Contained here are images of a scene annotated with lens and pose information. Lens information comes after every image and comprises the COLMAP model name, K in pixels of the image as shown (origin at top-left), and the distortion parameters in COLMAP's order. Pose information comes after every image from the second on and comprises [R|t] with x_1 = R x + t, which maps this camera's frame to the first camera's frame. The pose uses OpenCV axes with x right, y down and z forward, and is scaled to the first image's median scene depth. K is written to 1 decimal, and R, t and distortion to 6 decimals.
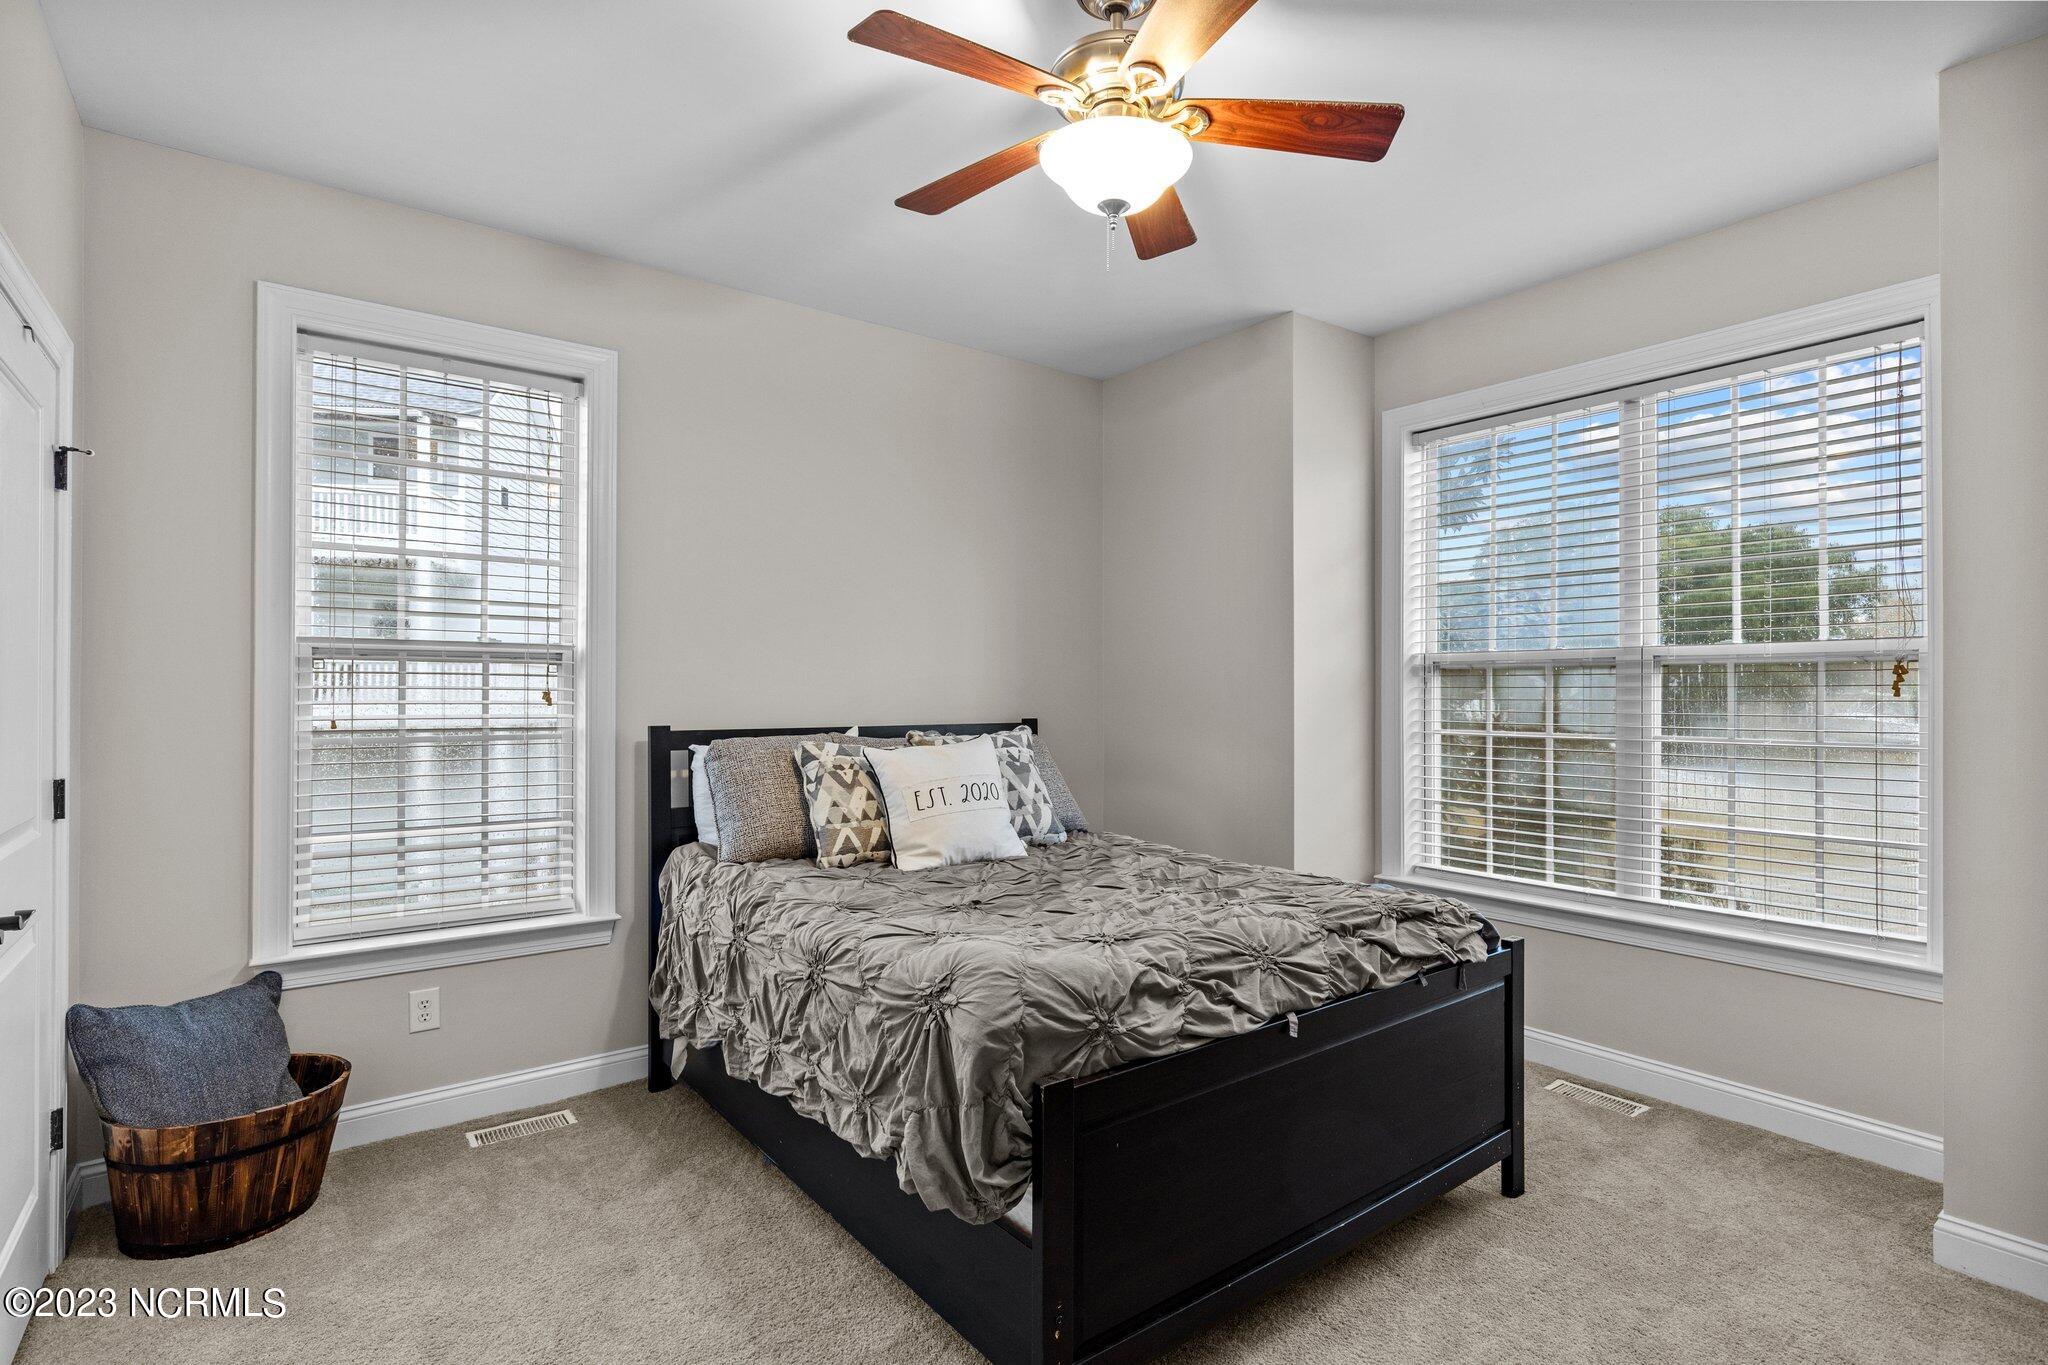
lens RADIAL K [[1006.5, 0, 1024.0], [0, 1006.5, 682.5], [0, 0, 1]] dist [-0.002037, -0.000278]
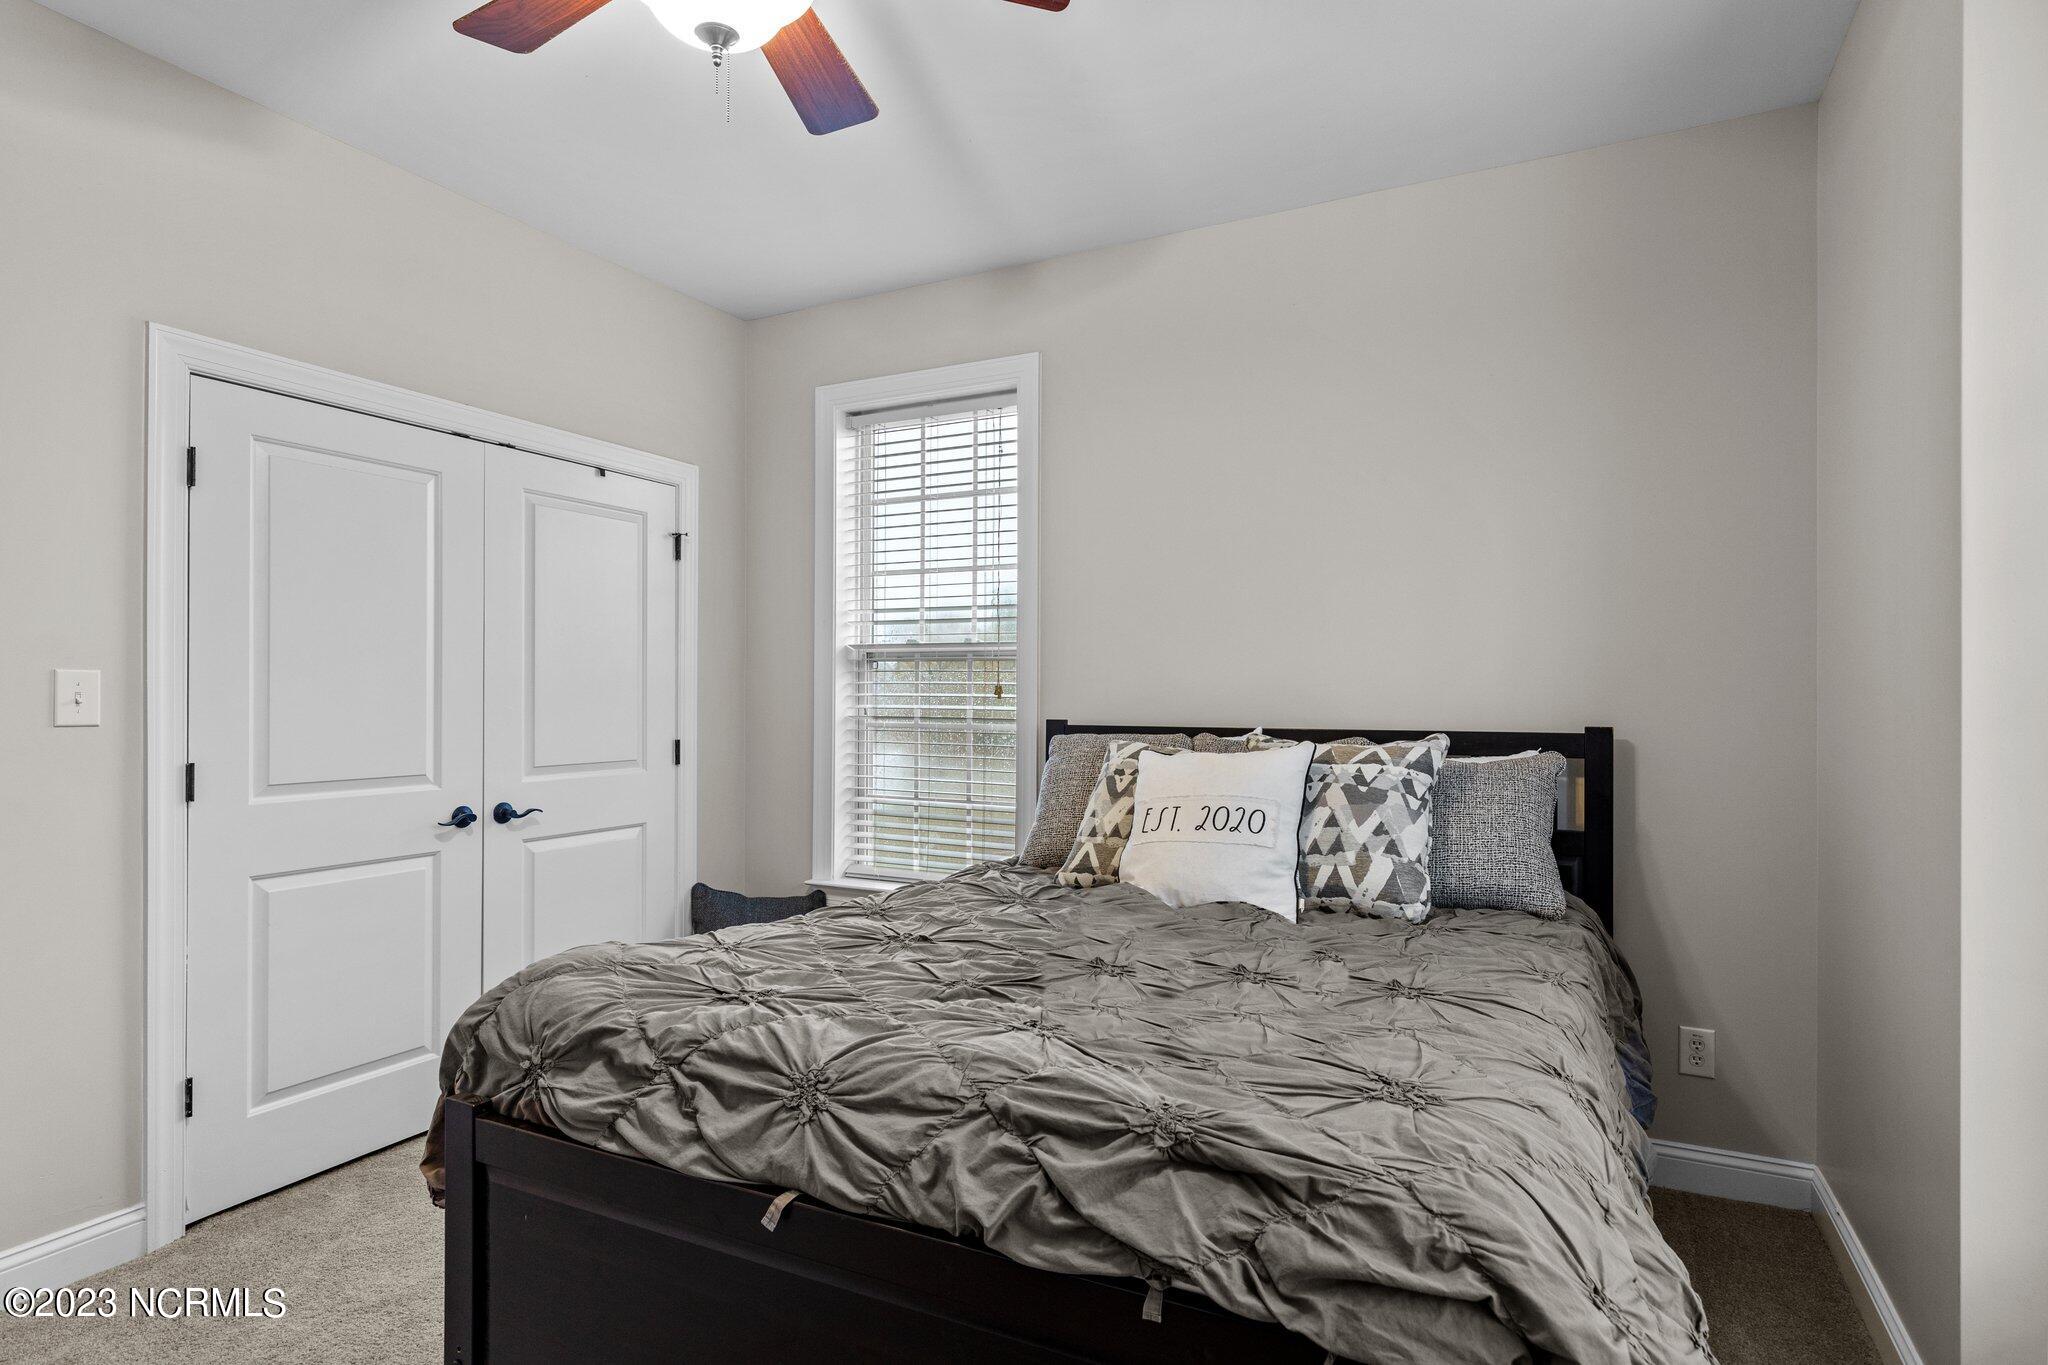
lens RADIAL K [[1063.5, 0, 1024.0], [0, 1063.5, 682.5], [0, 0, 1]] dist [0.000840, 0.000182]
pose [[0.436450, -0.010452, -0.899668, 0.602117], [0.009266, 0.999932, -0.007121, 0.015265], [0.899681, -0.005229, 0.436517, 0.556344]]
